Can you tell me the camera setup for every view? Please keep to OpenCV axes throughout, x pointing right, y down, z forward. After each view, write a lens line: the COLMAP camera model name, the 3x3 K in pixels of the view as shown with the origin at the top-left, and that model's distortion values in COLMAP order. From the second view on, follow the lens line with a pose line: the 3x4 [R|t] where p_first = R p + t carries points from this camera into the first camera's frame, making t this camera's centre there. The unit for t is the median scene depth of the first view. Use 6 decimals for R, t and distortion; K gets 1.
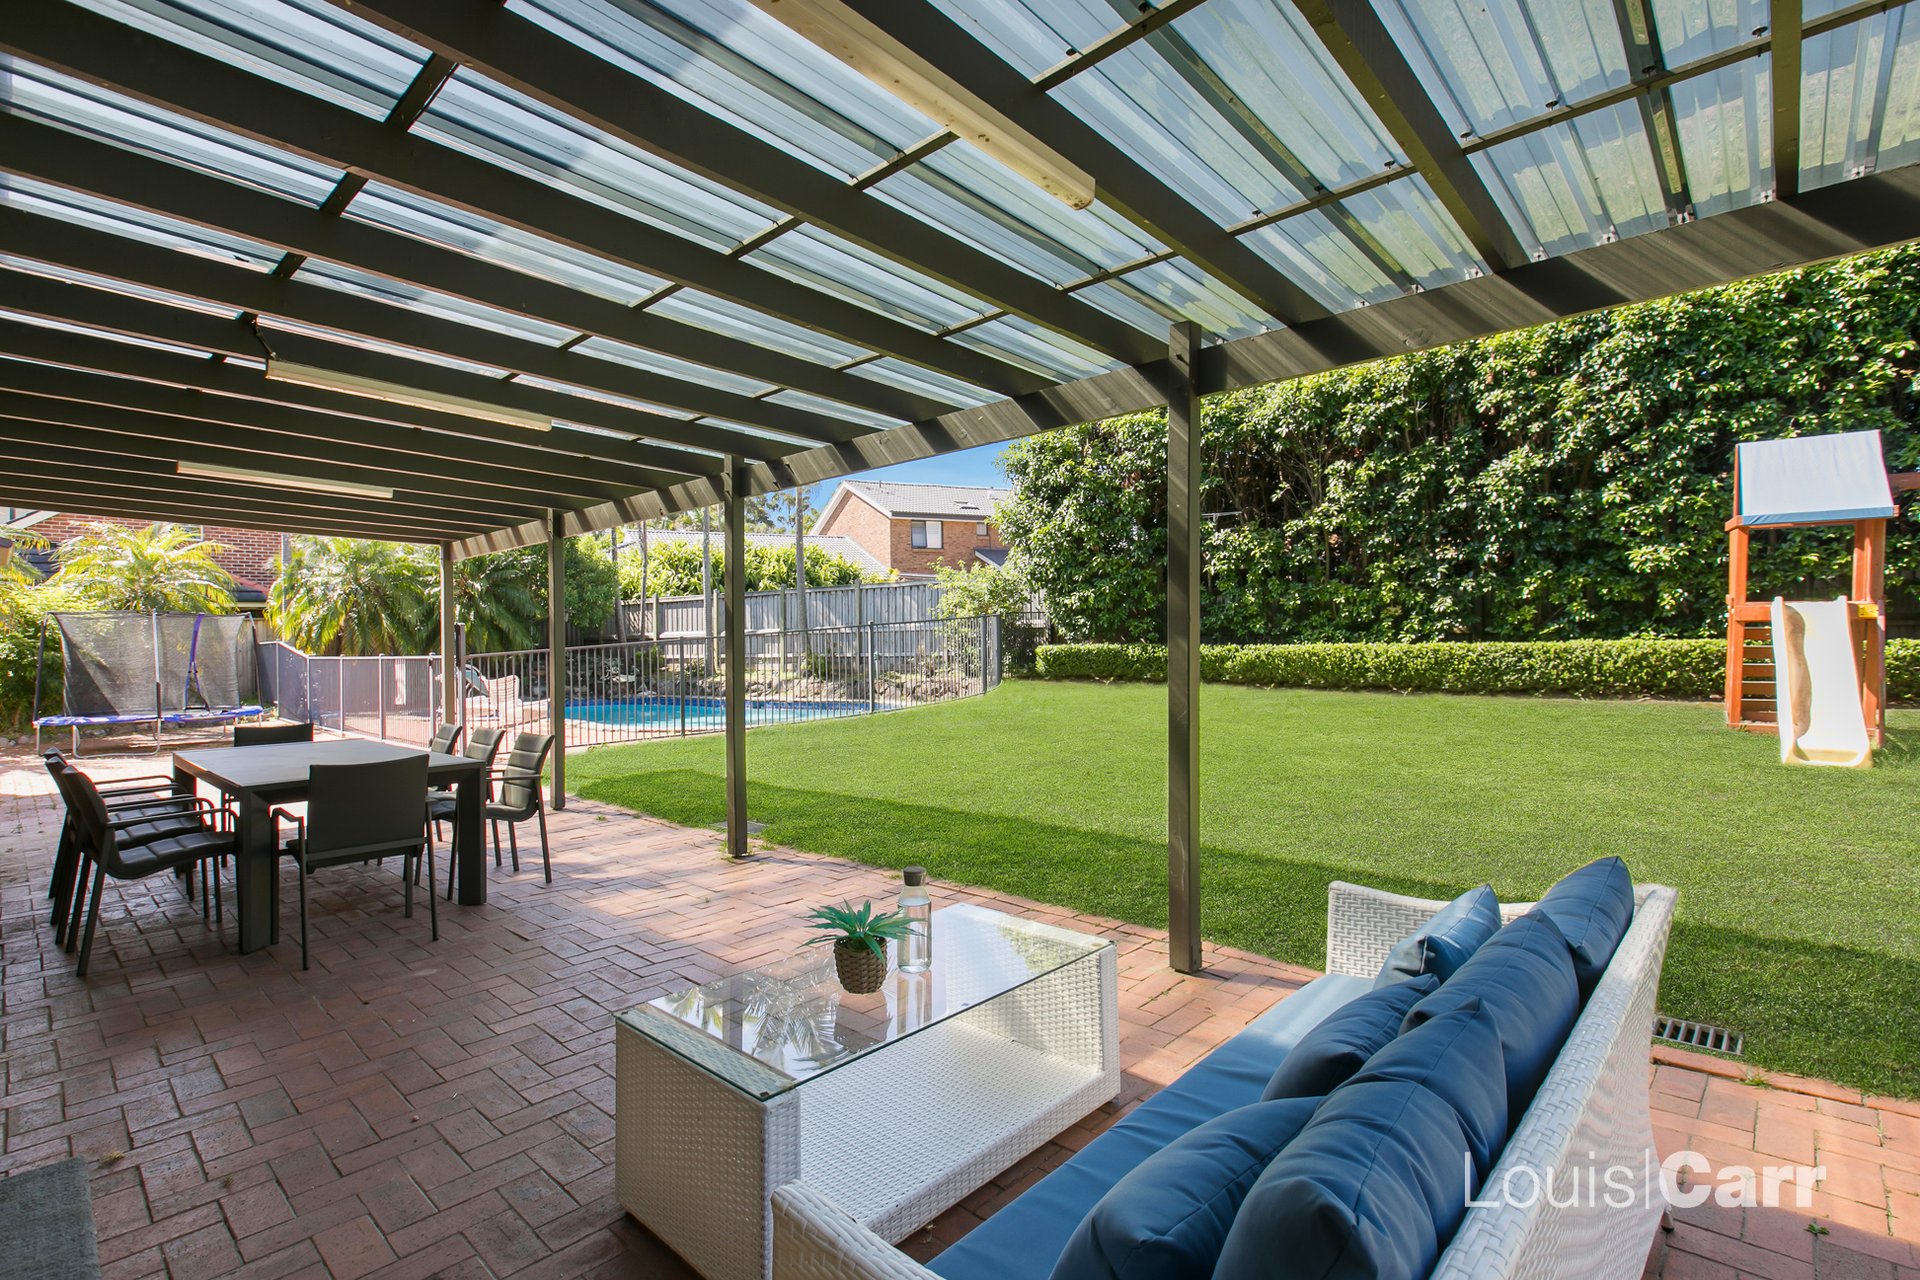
lens RADIAL K [[878.0, 0, 954.9], [0, 878.0, 649.1], [0, 0, 1]] dist [-0.000804, 0.000954]
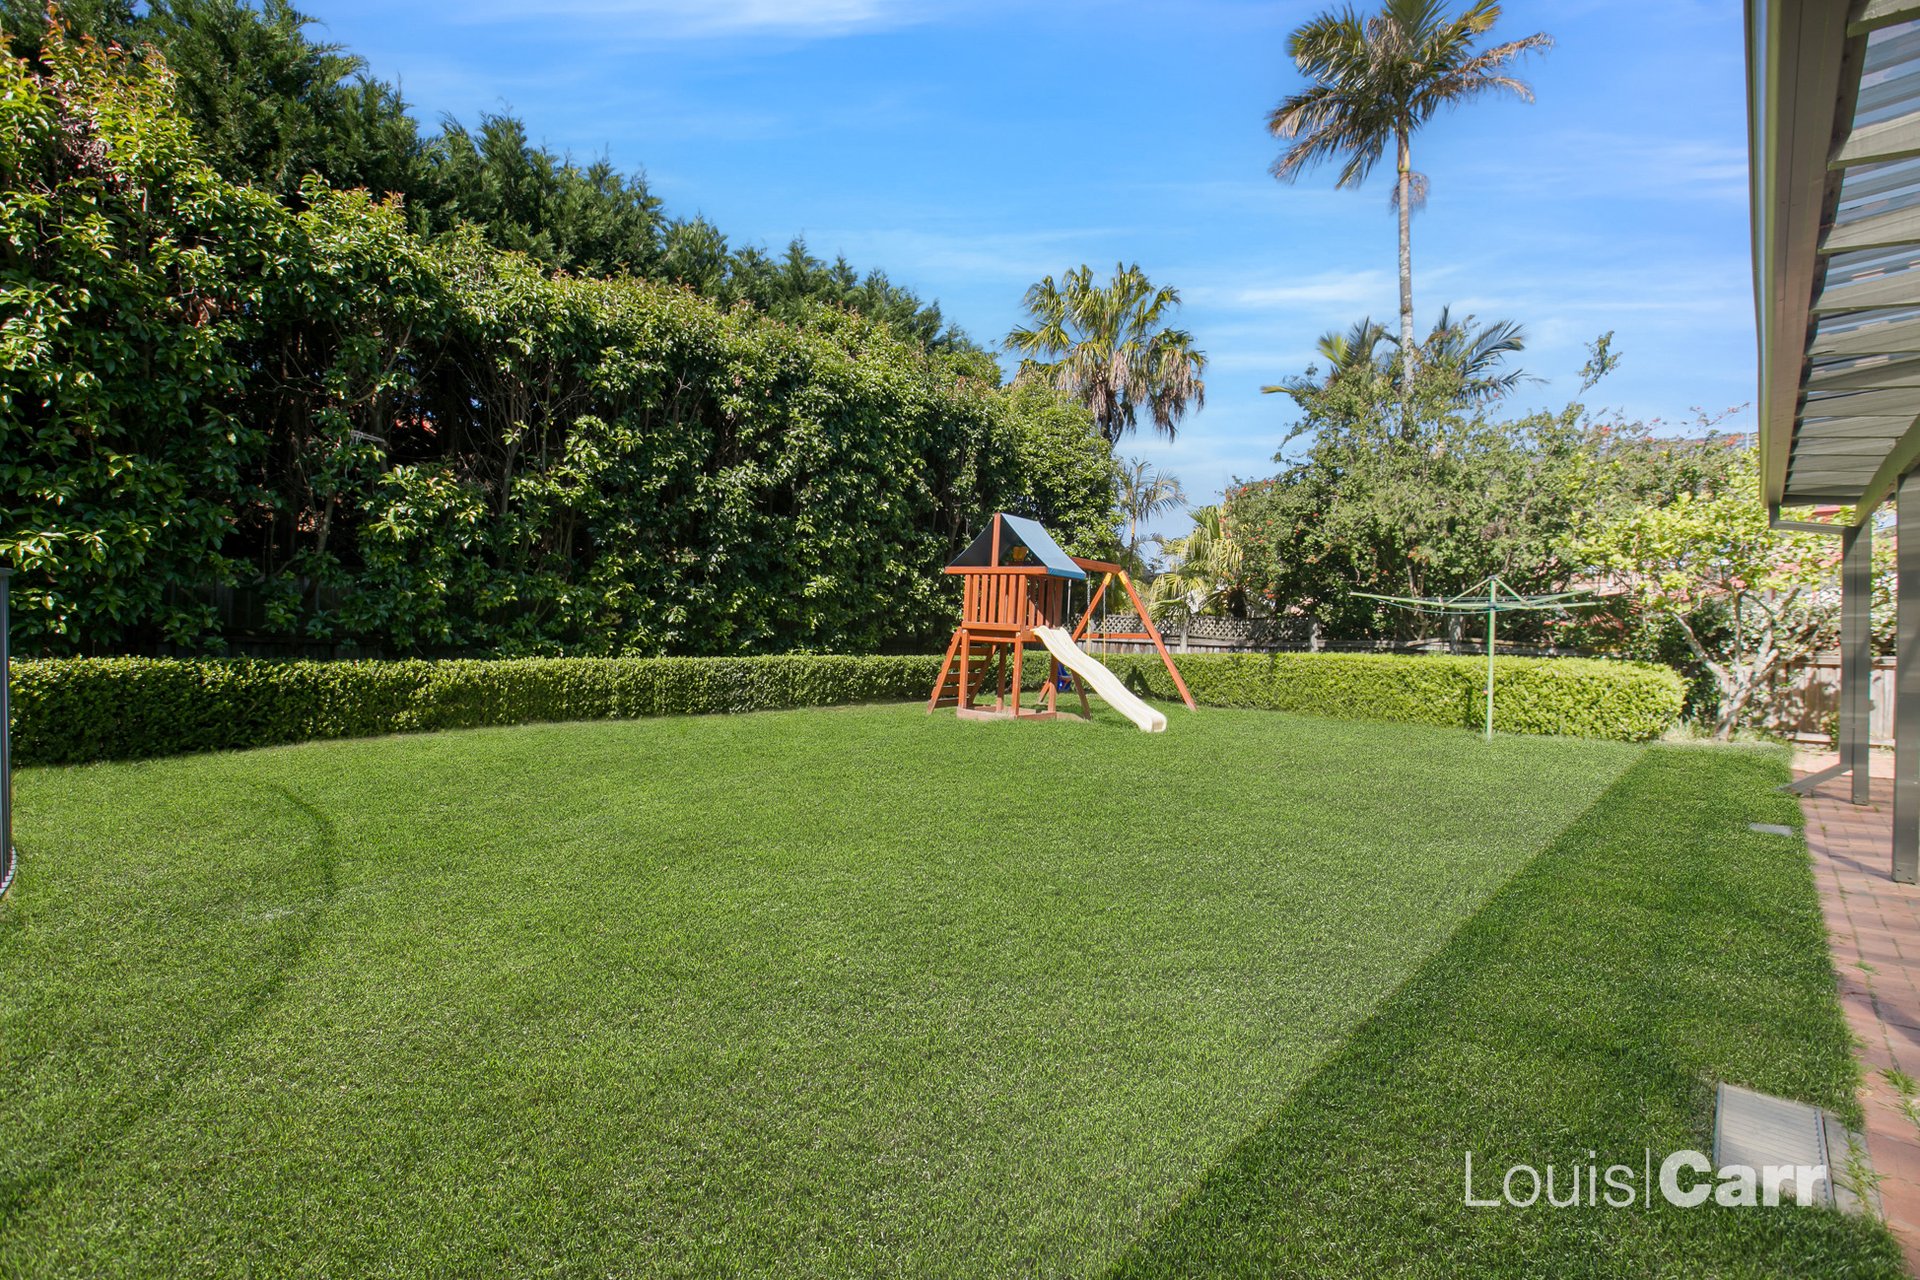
lens RADIAL K [[878.0, 0, 971.5], [0, 878.0, 651.9], [0, 0, 1]] dist [-0.000804, 0.000954]
pose [[-0.021808, 0.012334, 0.999686, -0.331384], [0.013564, 0.999836, -0.012040, 0.002004], [-0.999670, 0.013297, -0.021971, 0.721725]]
